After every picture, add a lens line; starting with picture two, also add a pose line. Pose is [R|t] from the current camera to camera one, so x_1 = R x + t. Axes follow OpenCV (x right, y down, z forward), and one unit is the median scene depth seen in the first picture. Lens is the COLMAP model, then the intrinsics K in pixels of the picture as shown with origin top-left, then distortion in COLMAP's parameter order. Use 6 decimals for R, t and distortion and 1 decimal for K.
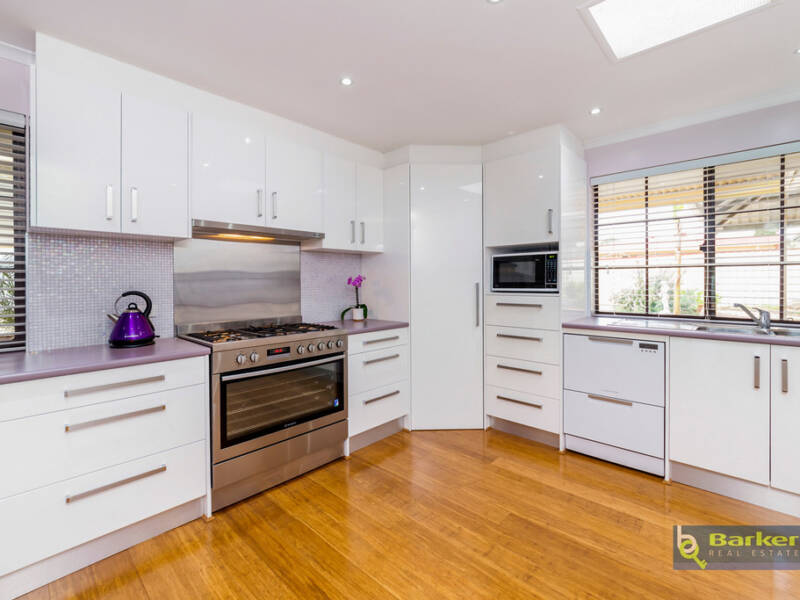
lens RADIAL K [[366.8, 0, 399.9], [0, 366.8, 283.3], [0, 0, 1]] dist [0.001007, -0.000329]
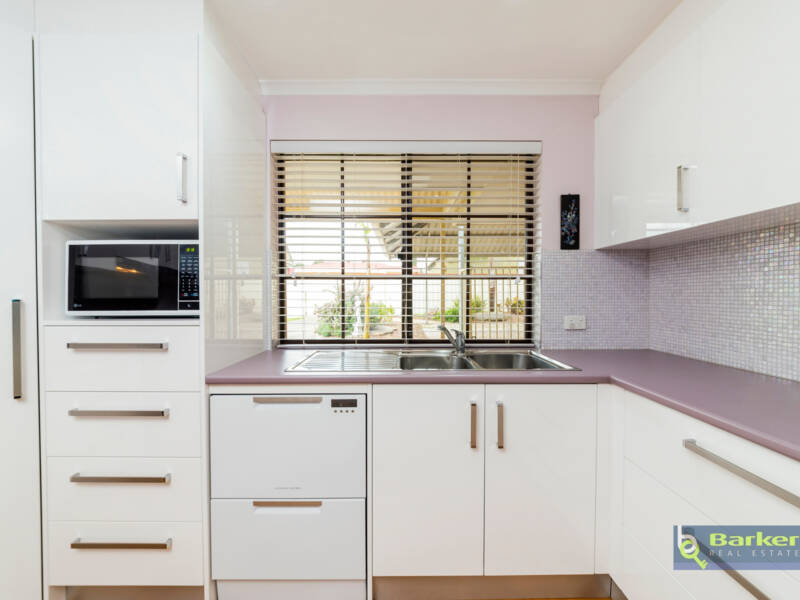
lens RADIAL K [[325.9, 0, 399.7], [0, 325.9, 299.5], [0, 0, 1]] dist [-0.002097, -0.000090]
pose [[0.726245, -0.005580, 0.687413, 0.268063], [0.002341, 0.999981, 0.005643, -0.002798], [-0.687432, -0.002489, 0.726245, 0.390585]]
